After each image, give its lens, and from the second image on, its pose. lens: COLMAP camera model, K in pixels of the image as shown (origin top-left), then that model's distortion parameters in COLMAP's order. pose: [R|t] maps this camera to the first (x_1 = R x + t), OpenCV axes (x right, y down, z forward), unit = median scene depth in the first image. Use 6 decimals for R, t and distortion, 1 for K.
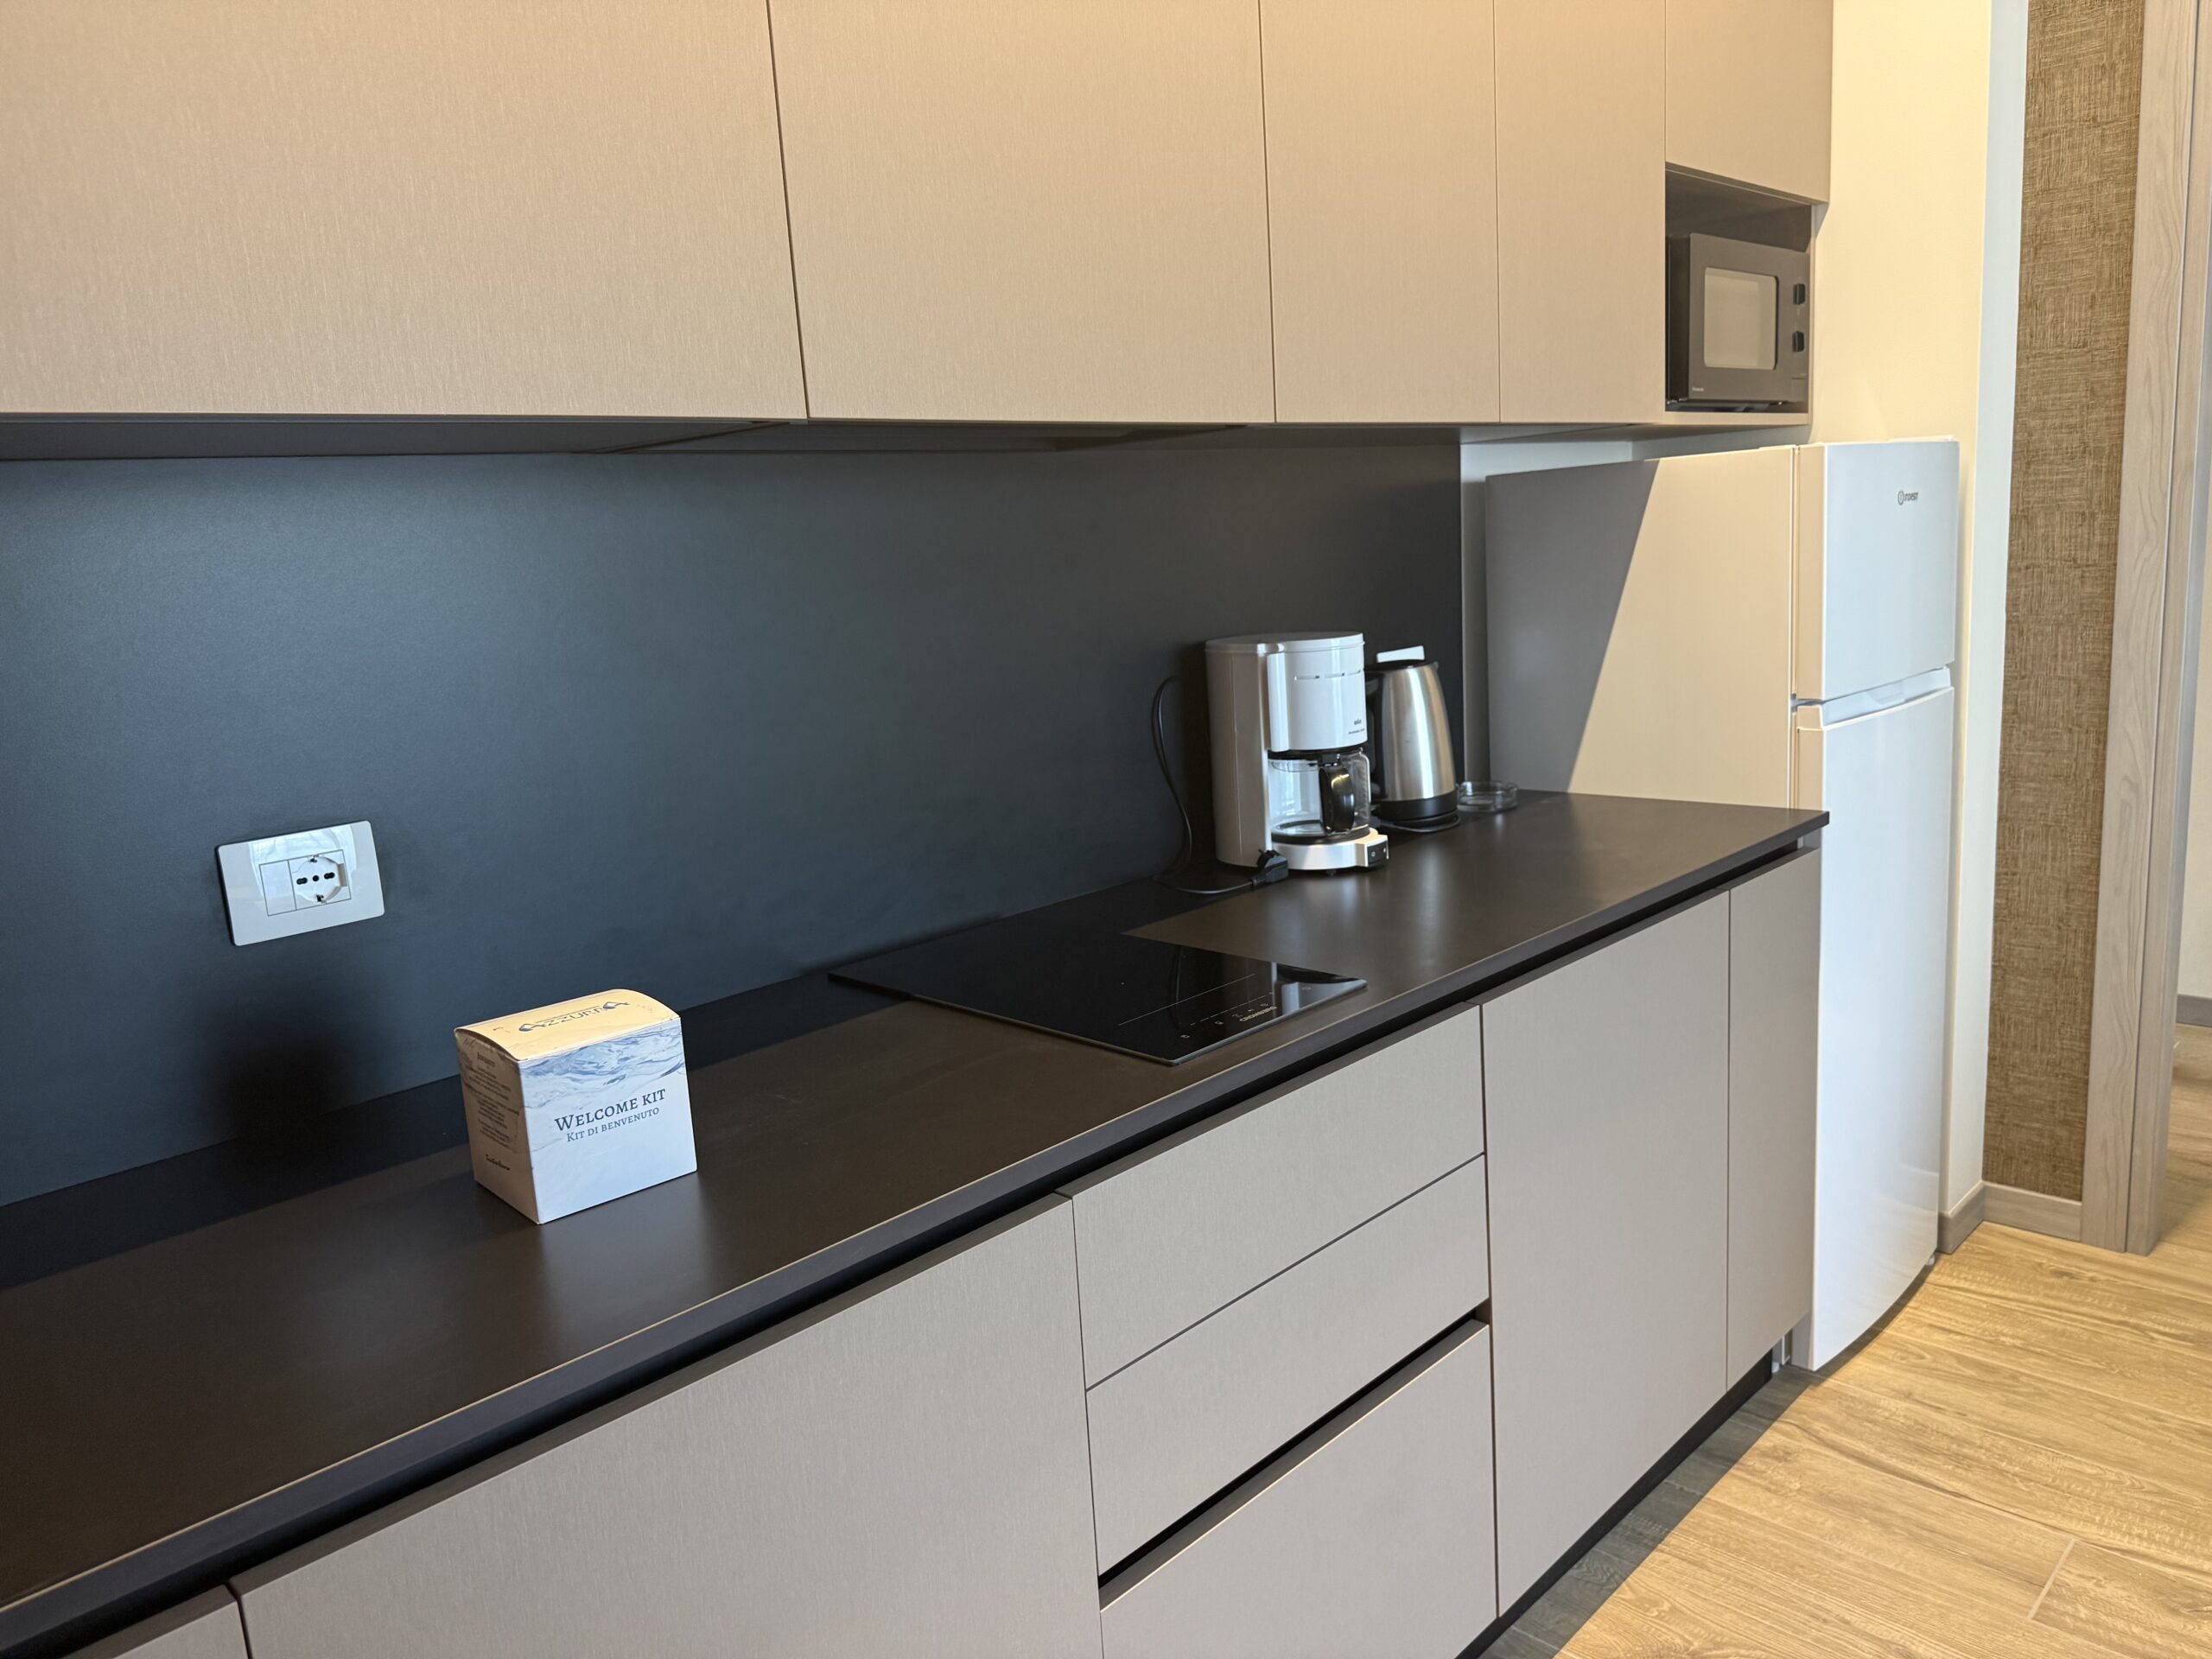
lens RADIAL K [[1562.5, 0, 1122.8], [0, 1562.5, 829.0], [0, 0, 1]] dist [0.057843, -0.073490]
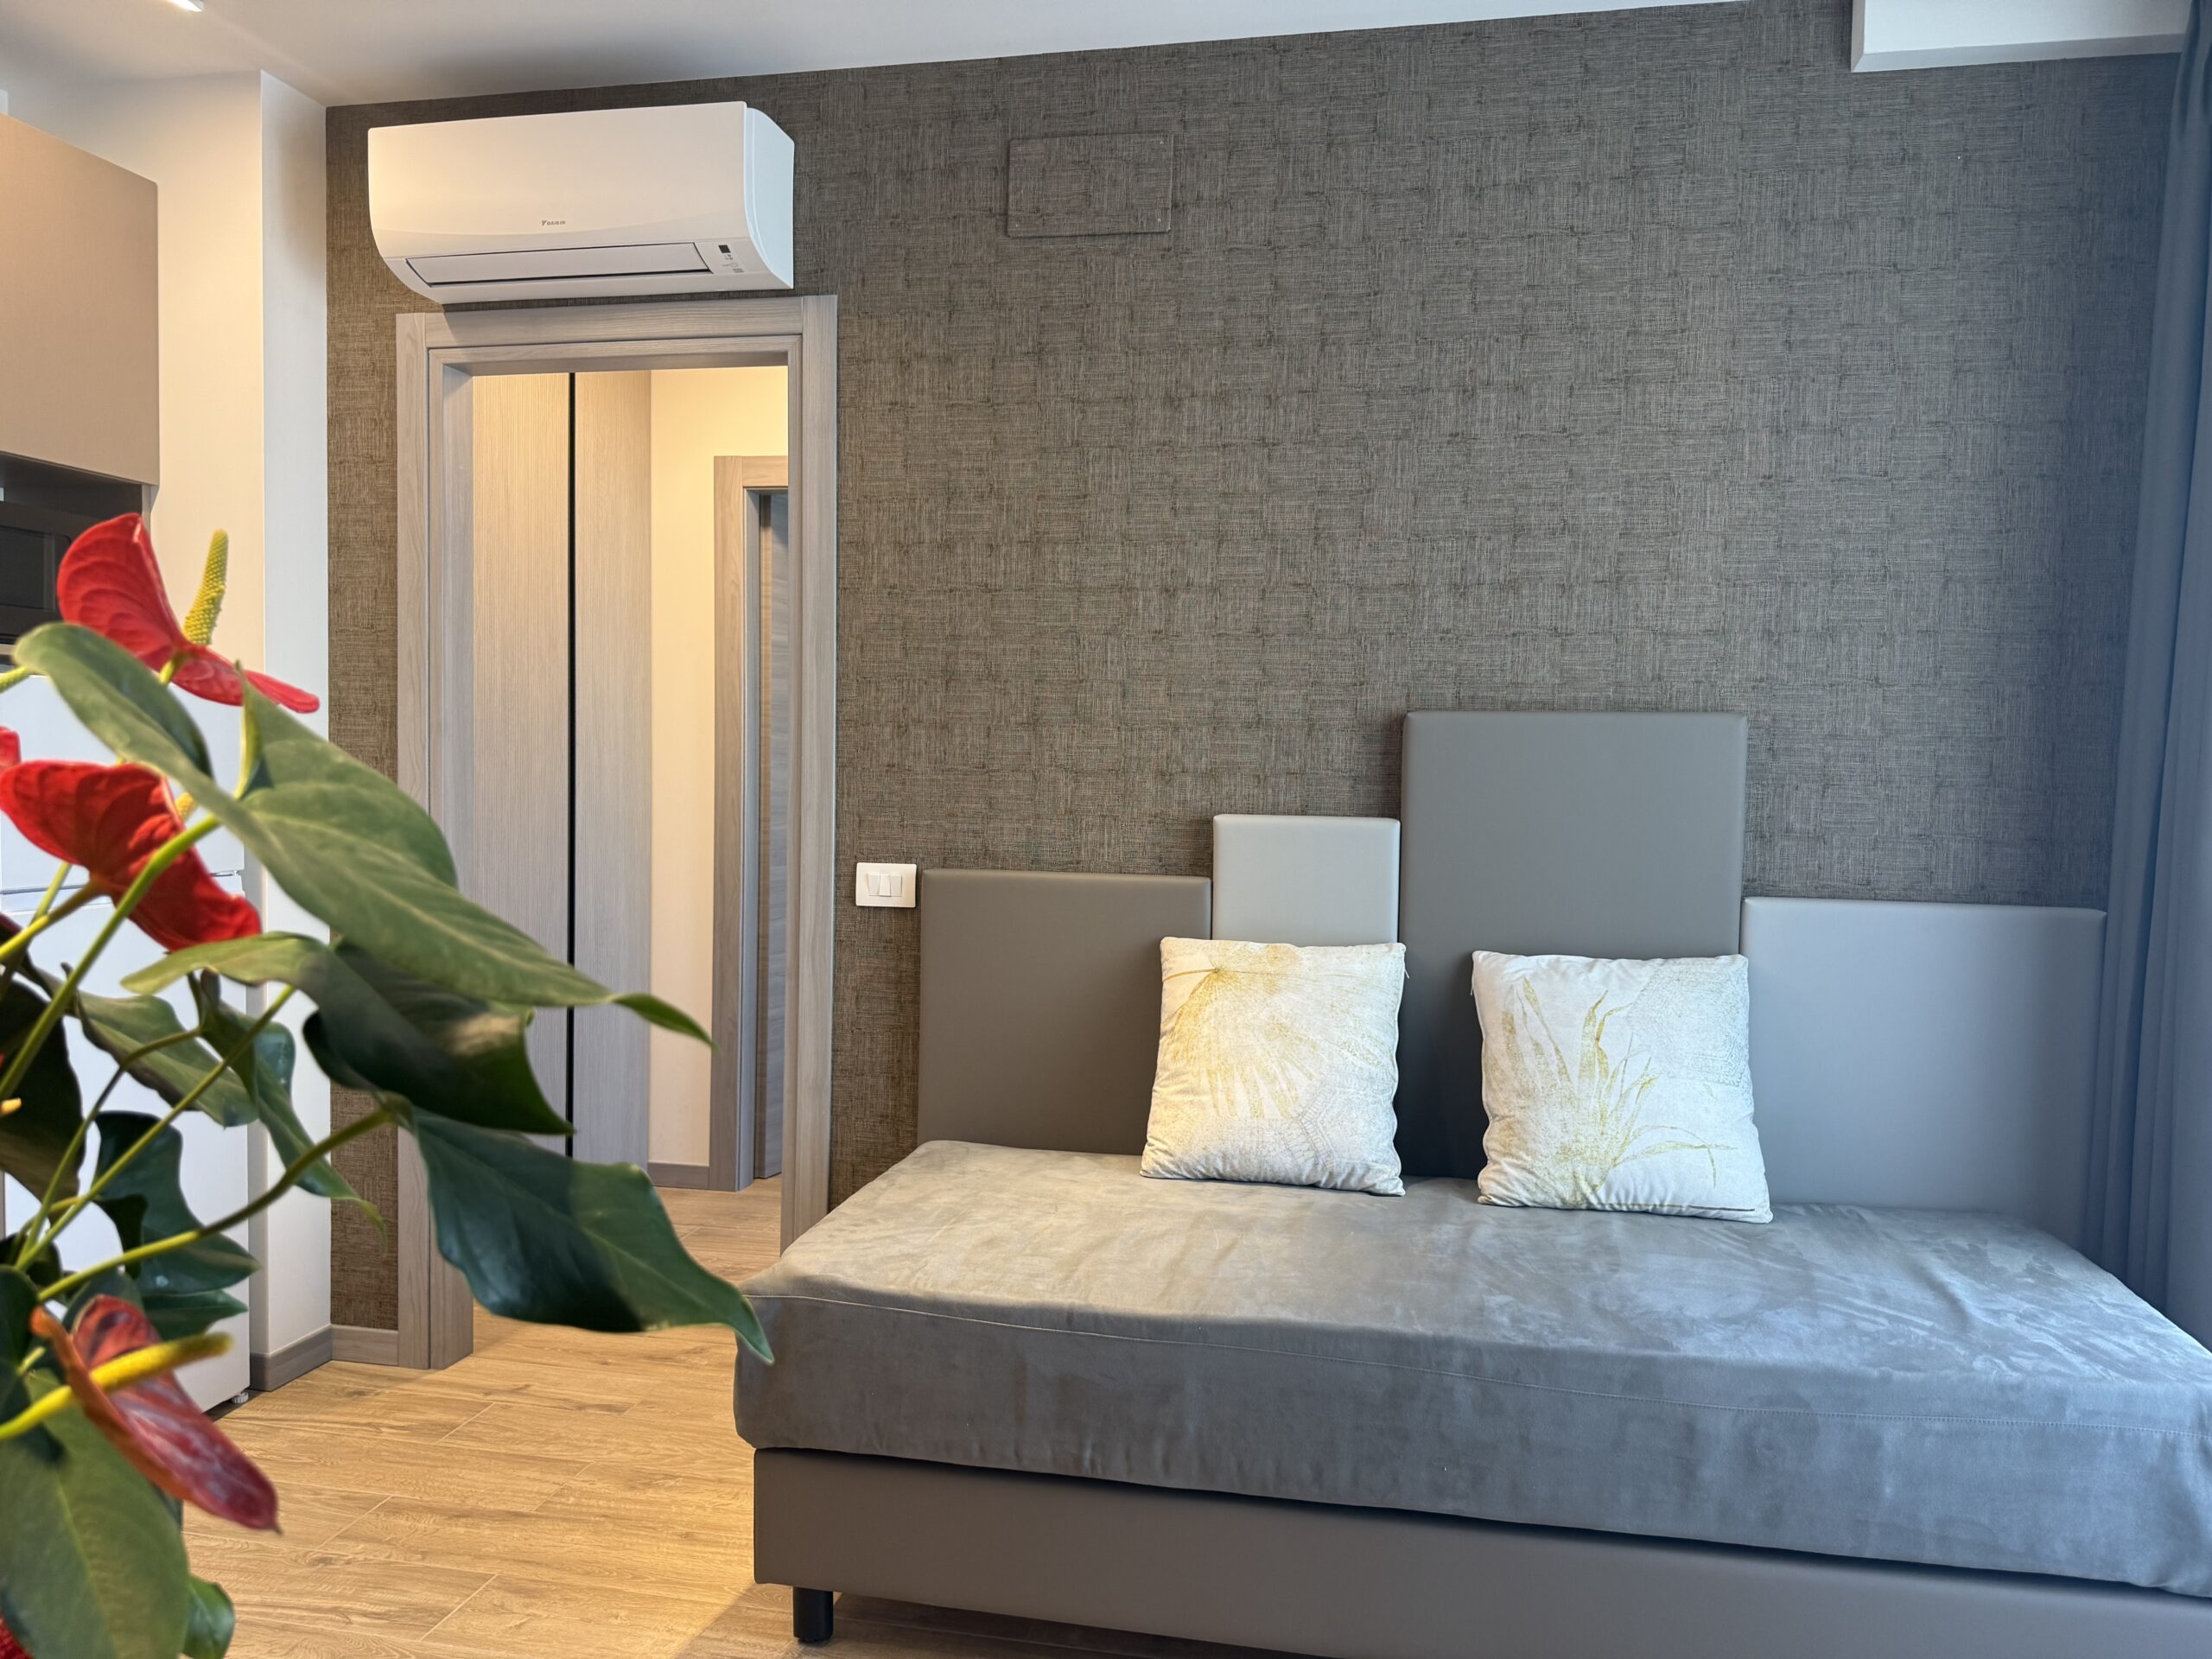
lens RADIAL K [[1562.5, 0, 1110.8], [0, 1562.5, 838.3], [0, 0, 1]] dist [0.057843, -0.073490]
pose [[0.840030, 0.054043, 0.539841, 0.430080], [0.029542, 0.988994, -0.144977, 0.063502], [-0.541735, 0.137733, 0.829188, -0.351557]]
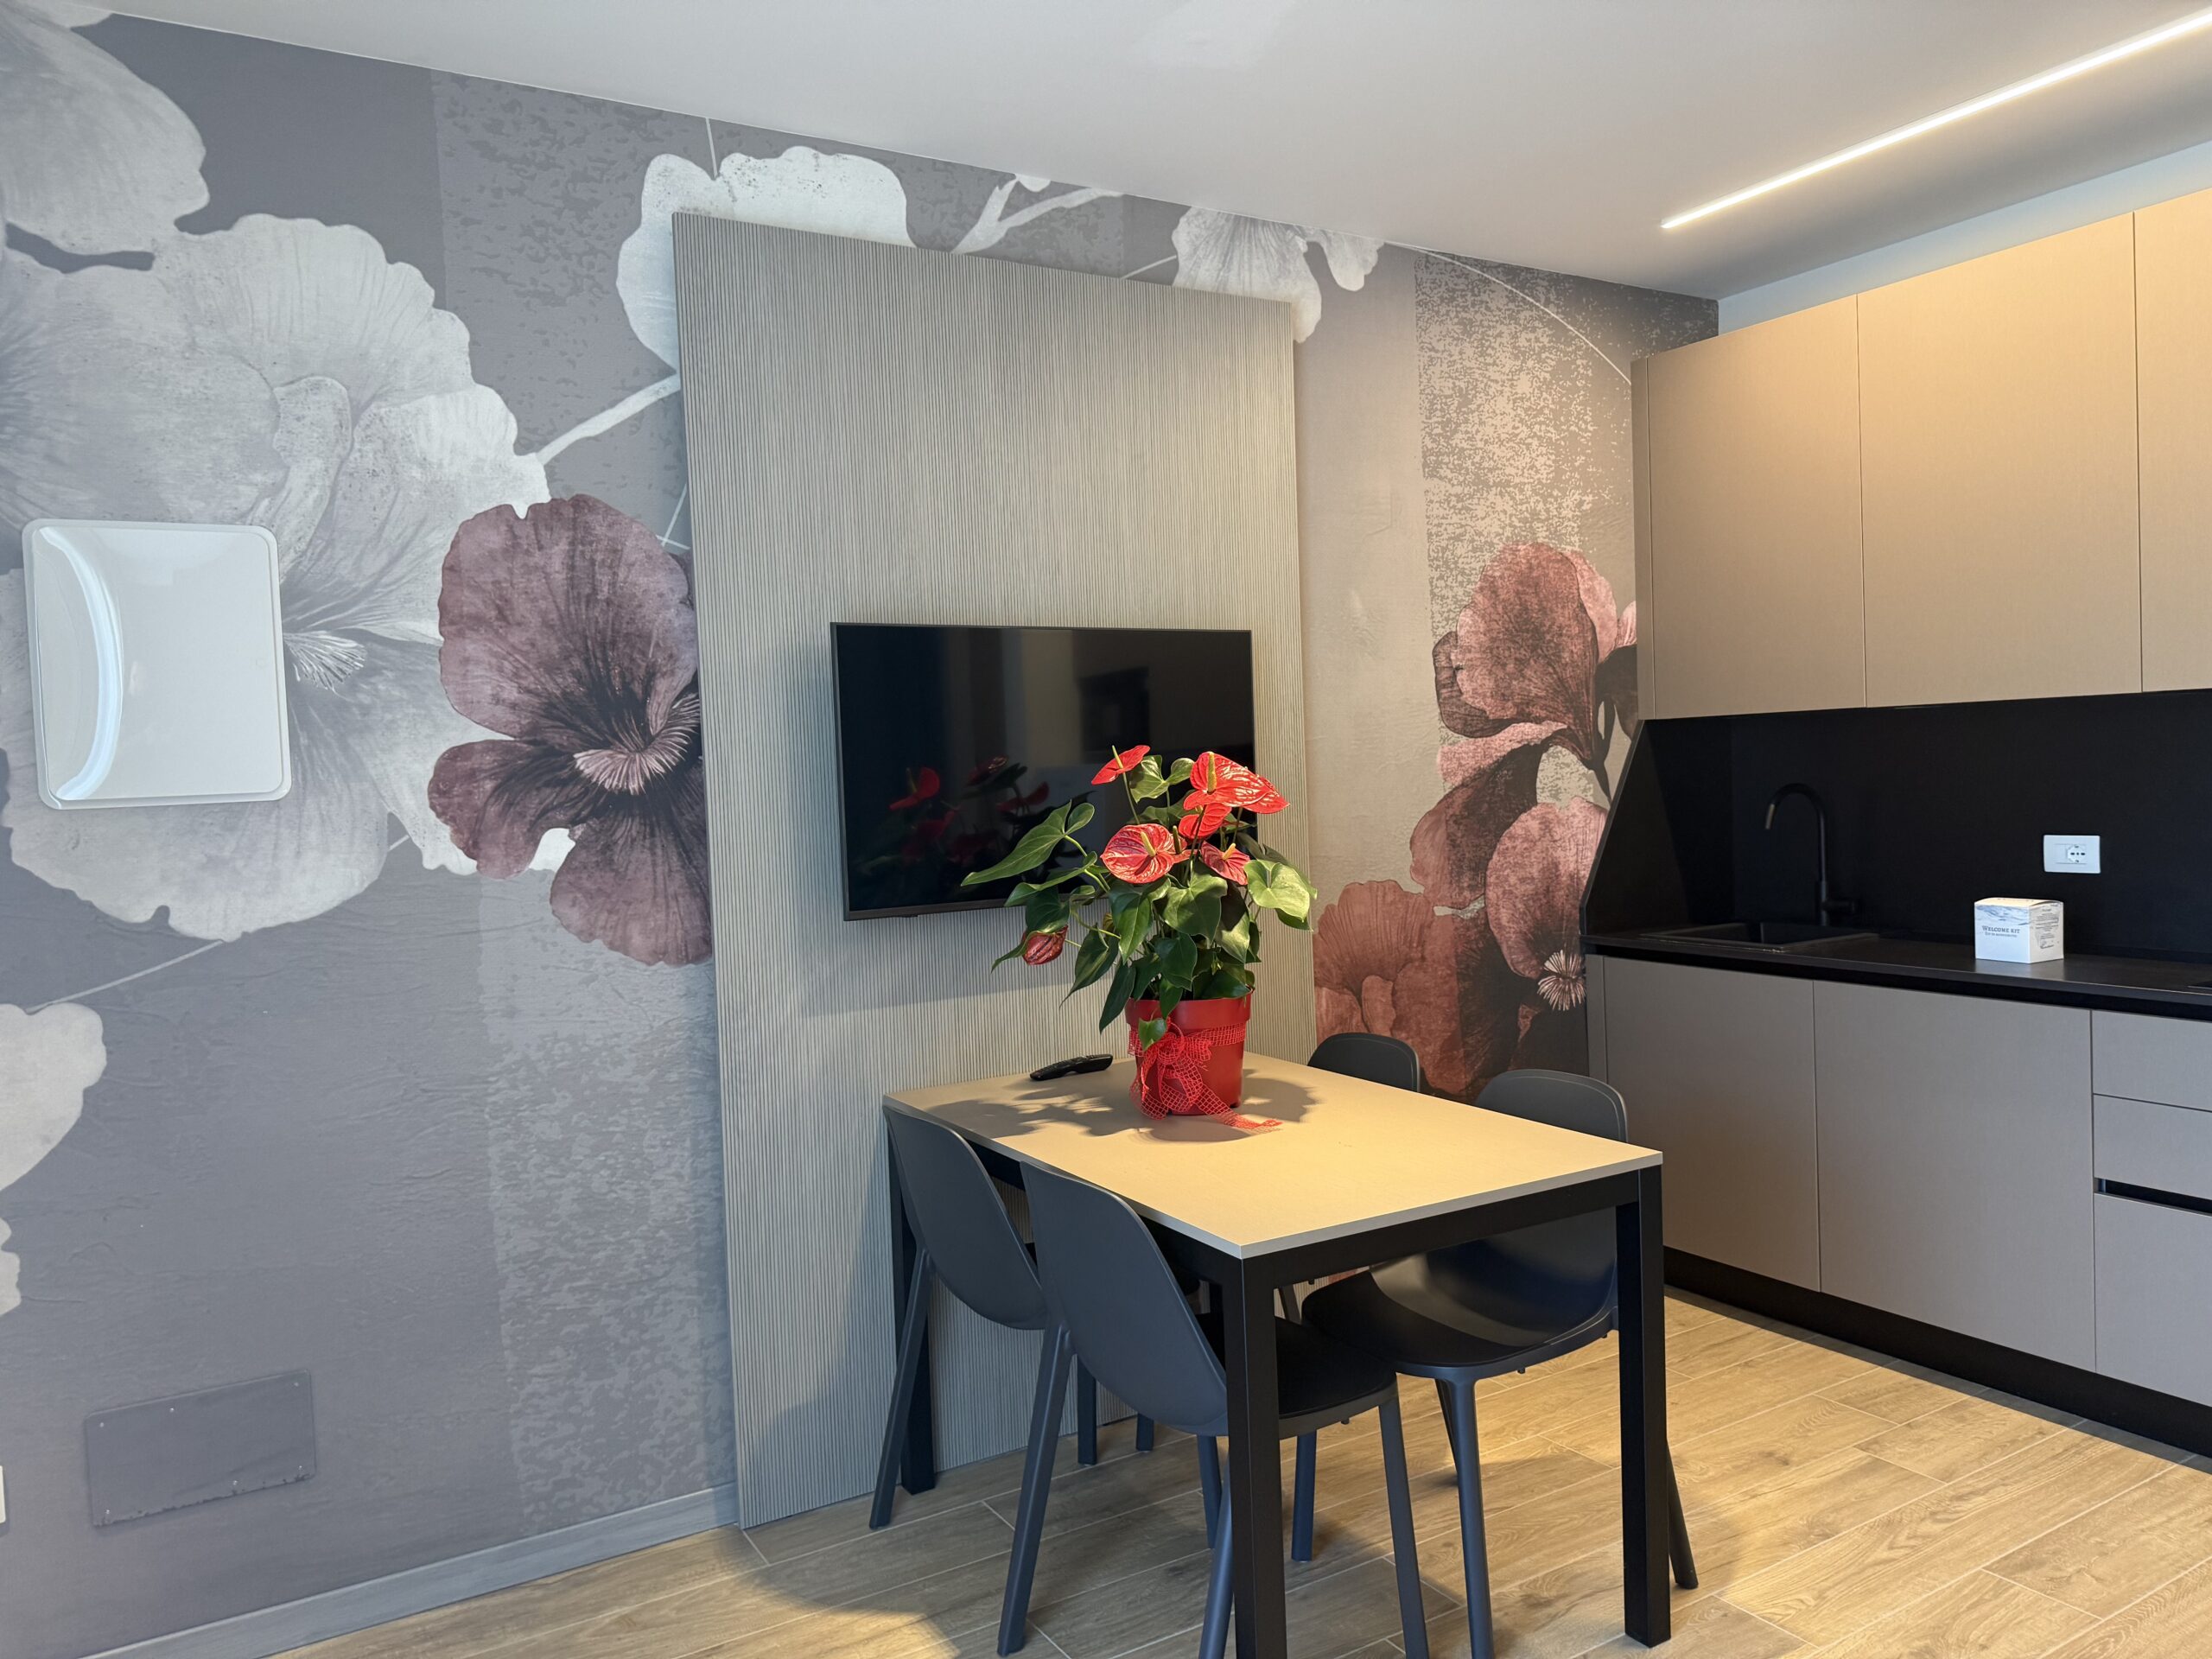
lens RADIAL K [[1562.5, 0, 1120.2], [0, 1562.5, 813.0], [0, 0, 1]] dist [0.057843, -0.073490]
pose [[-0.266571, 0.096181, -0.959004, 1.300082], [-0.123218, 0.983443, 0.132883, -0.100929], [0.955906, 0.153590, -0.250306, 0.053837]]
